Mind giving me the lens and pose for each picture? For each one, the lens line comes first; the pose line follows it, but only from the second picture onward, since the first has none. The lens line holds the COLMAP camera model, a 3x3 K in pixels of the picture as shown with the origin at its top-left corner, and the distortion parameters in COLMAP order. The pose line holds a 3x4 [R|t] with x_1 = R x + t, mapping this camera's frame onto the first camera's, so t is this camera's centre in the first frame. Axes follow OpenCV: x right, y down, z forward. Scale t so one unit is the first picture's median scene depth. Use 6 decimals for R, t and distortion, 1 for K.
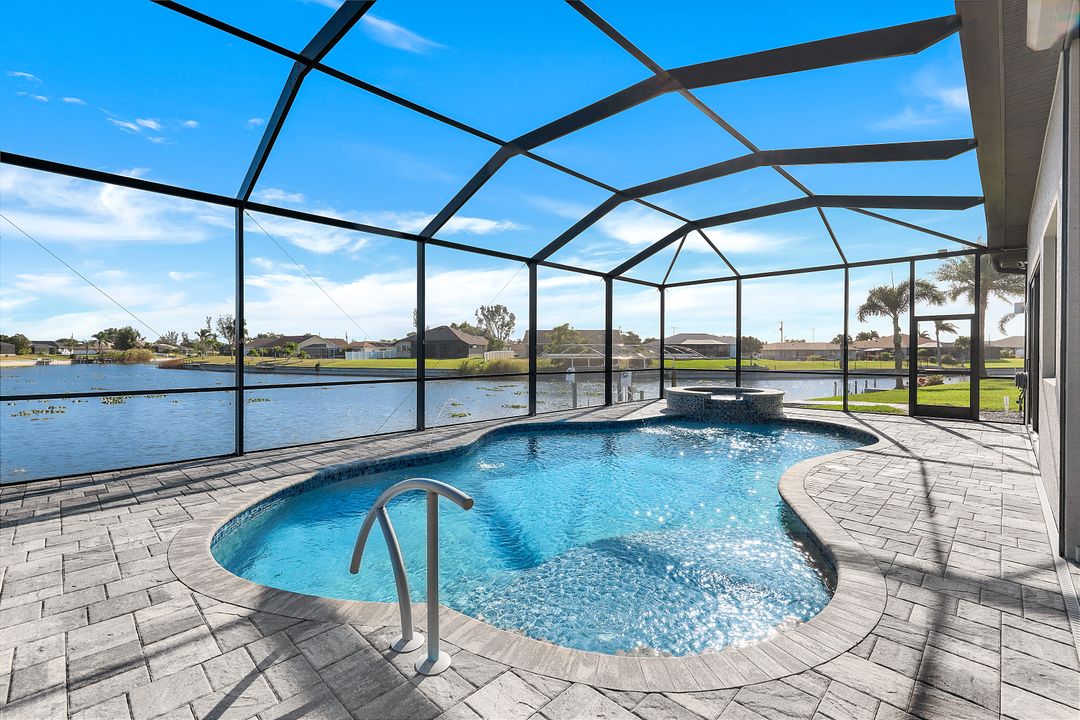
lens RADIAL K [[473.7, 0, 532.0], [0, 473.7, 353.8], [0, 0, 1]] dist [0.001181, 0.000538]
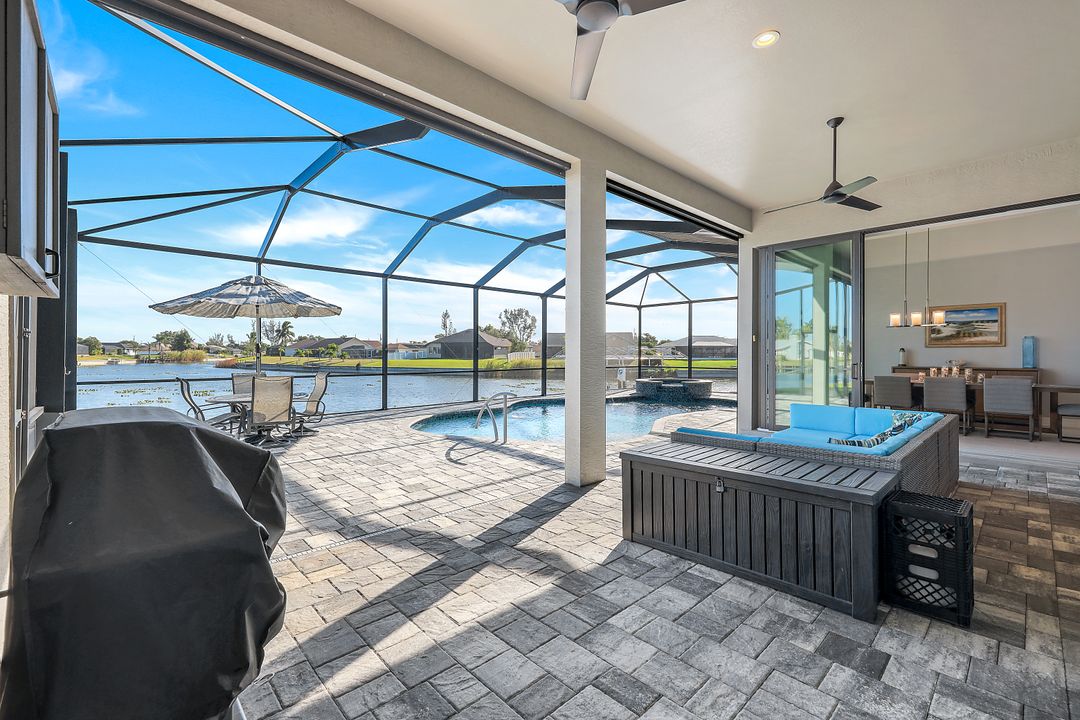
lens RADIAL K [[457.8, 0, 534.8], [0, 457.8, 354.1], [0, 0, 1]] dist [-0.000890, -0.000155]
pose [[0.999213, 0.000163, -0.039669, 0.002047], [-0.000194, 1.000000, -0.000774, -0.000286], [0.039669, 0.000781, 0.999213, -0.033418]]
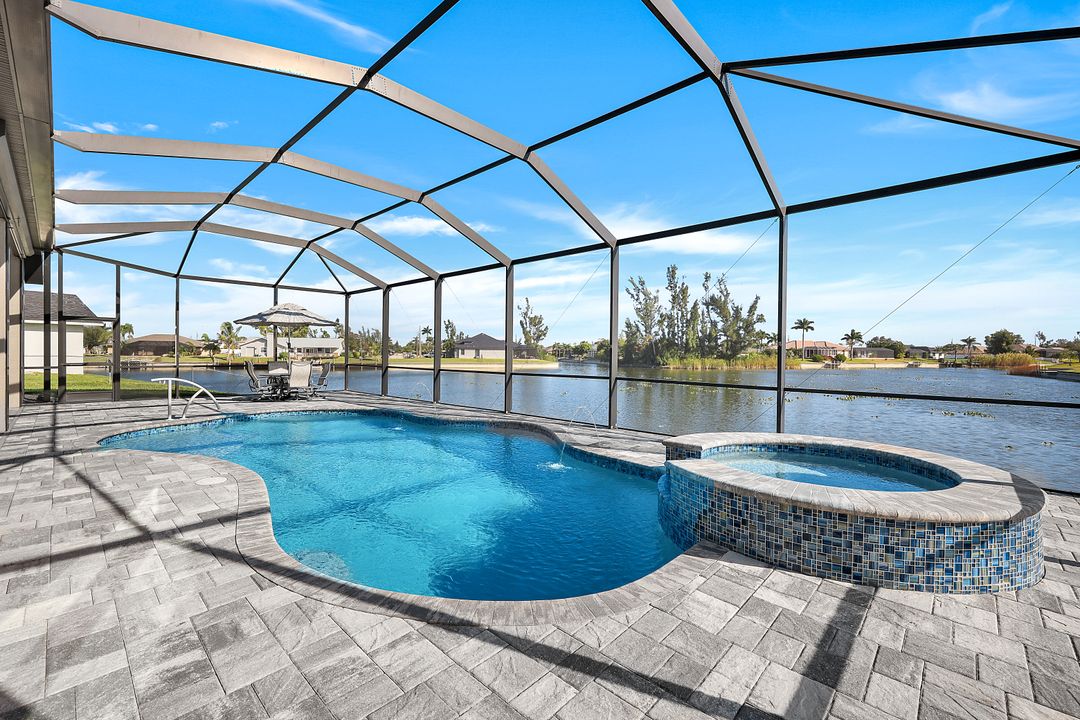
lens RADIAL K [[461.7, 0, 540.0], [0, 461.7, 352.1], [0, 0, 1]] dist [0.008449, -0.000988]
pose [[0.031061, -0.006197, -0.999498, 0.059695], [-0.007339, 0.999952, -0.006427, 0.000254], [0.999491, 0.007535, 0.031014, 0.065722]]
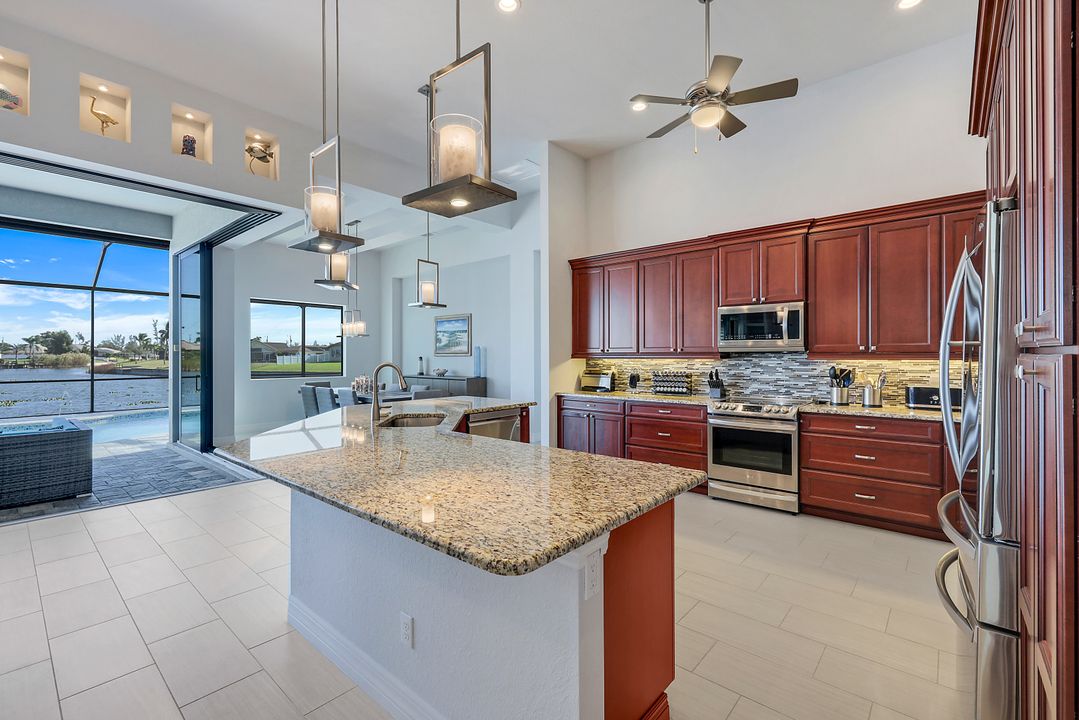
lens RADIAL K [[474.8, 0, 533.1], [0, 474.8, 355.7], [0, 0, 1]] dist [0.001855, -0.000021]
pose [[0.998175, -0.003464, 0.060284, 0.063016], [0.003519, 0.999993, -0.000803, -0.001182], [-0.060281, 0.001013, 0.998181, -0.036400]]
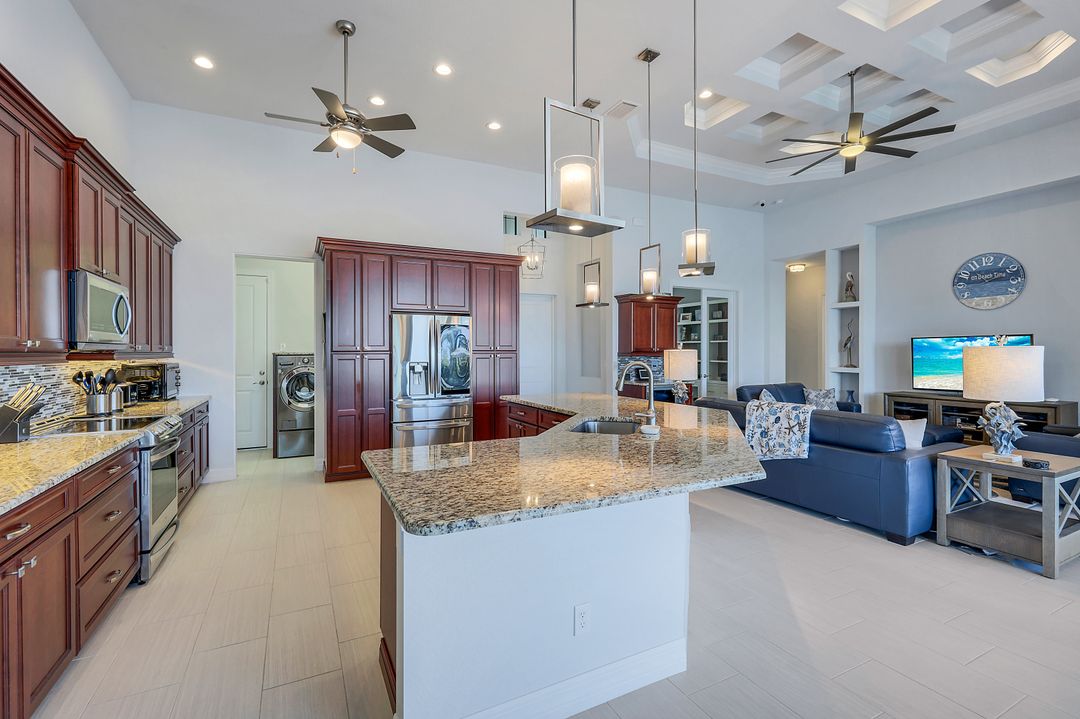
lens RADIAL K [[475.2, 0, 534.5], [0, 475.2, 353.4], [0, 0, 1]] dist [0.001855, -0.000021]
pose [[-0.948357, 0.000554, 0.317206, 0.054997], [0.001524, 0.999995, 0.002809, -0.001285], [-0.317203, 0.003147, -0.948353, 0.008448]]
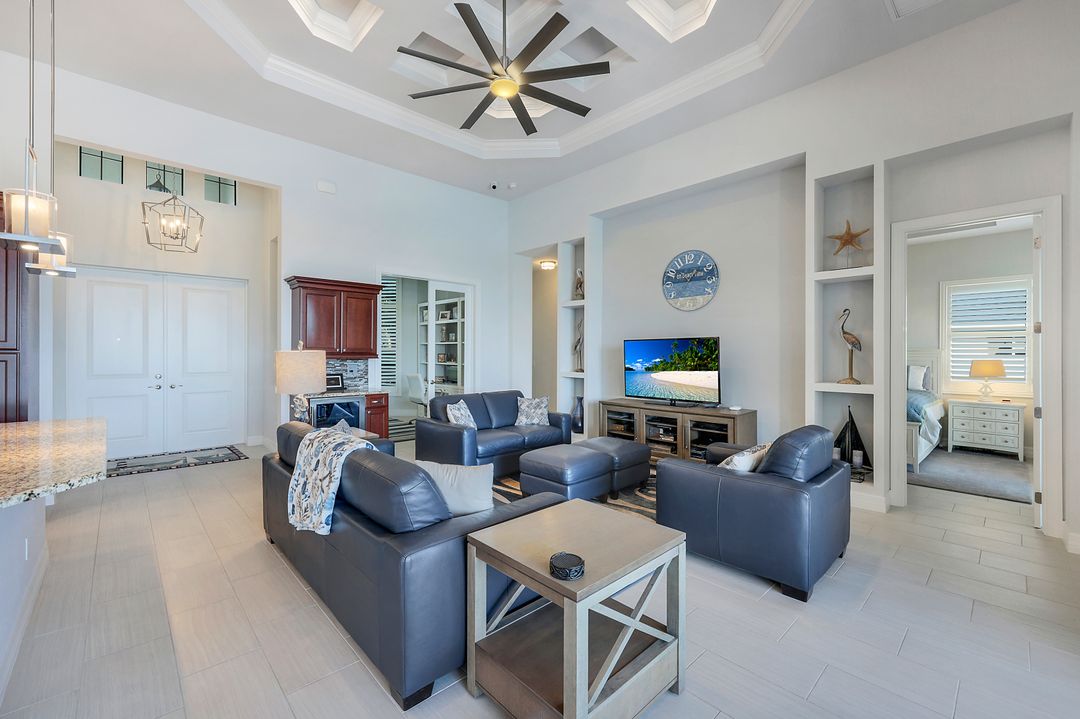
lens RADIAL K [[447.2, 0, 529.3], [0, 447.2, 351.9], [0, 0, 1]] dist [0.001109, 0.000123]
pose [[-0.999278, -0.005947, 0.037524, 0.041400], [-0.006155, 0.999966, -0.005446, -0.001296], [-0.037490, -0.005673, -0.999281, -0.007683]]
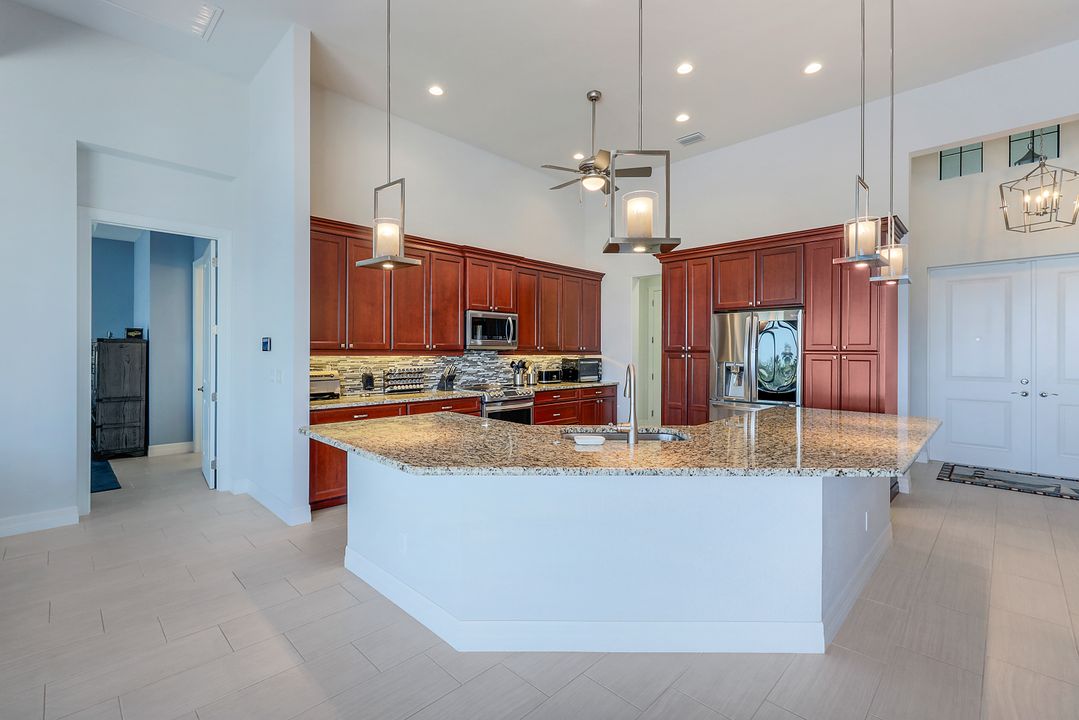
lens RADIAL K [[474.8, 0, 538.6], [0, 474.8, 352.0], [0, 0, 1]] dist [0.001855, -0.000021]
pose [[-0.005759, -0.003631, 0.999977, 0.039907], [-0.003752, 0.999986, 0.003609, -0.001359], [-0.999976, -0.003731, -0.005772, -0.009257]]
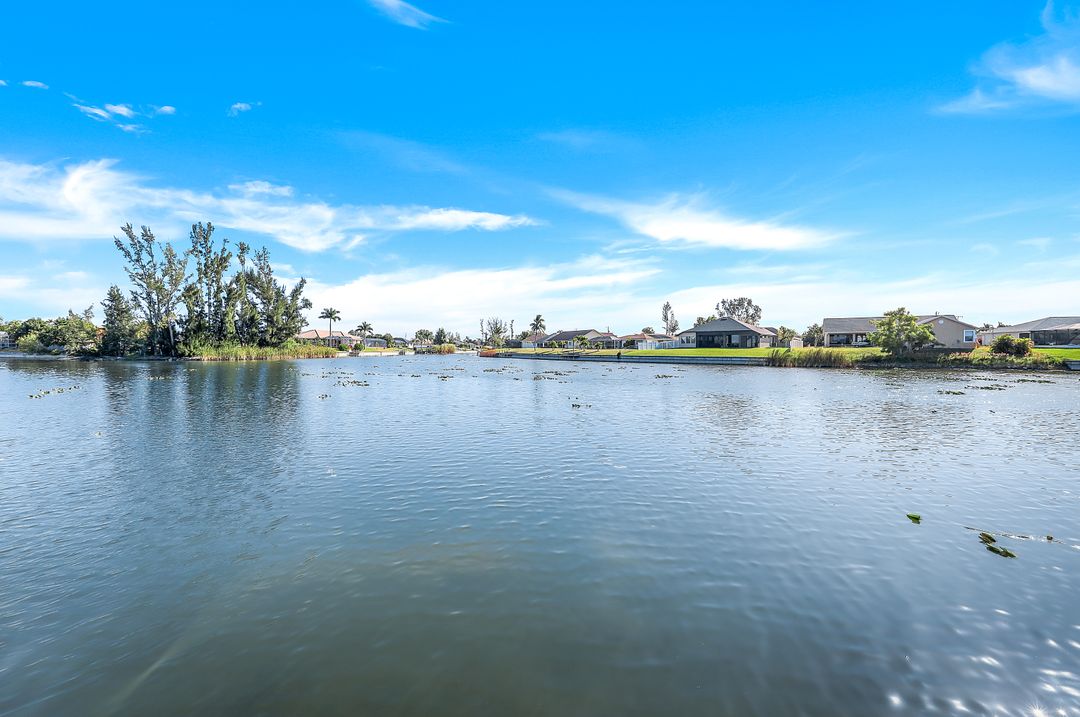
lens RADIAL K [[441.3, 0, 532.9], [0, 441.3, 353.2], [0, 0, 1]] dist [-0.003068, -0.001345]
pose [[0.911055, 0.002713, -0.412276, -0.128308], [0.000149, 0.999976, 0.006911, 0.009932], [0.412285, -0.006358, 0.911033, -0.041795]]
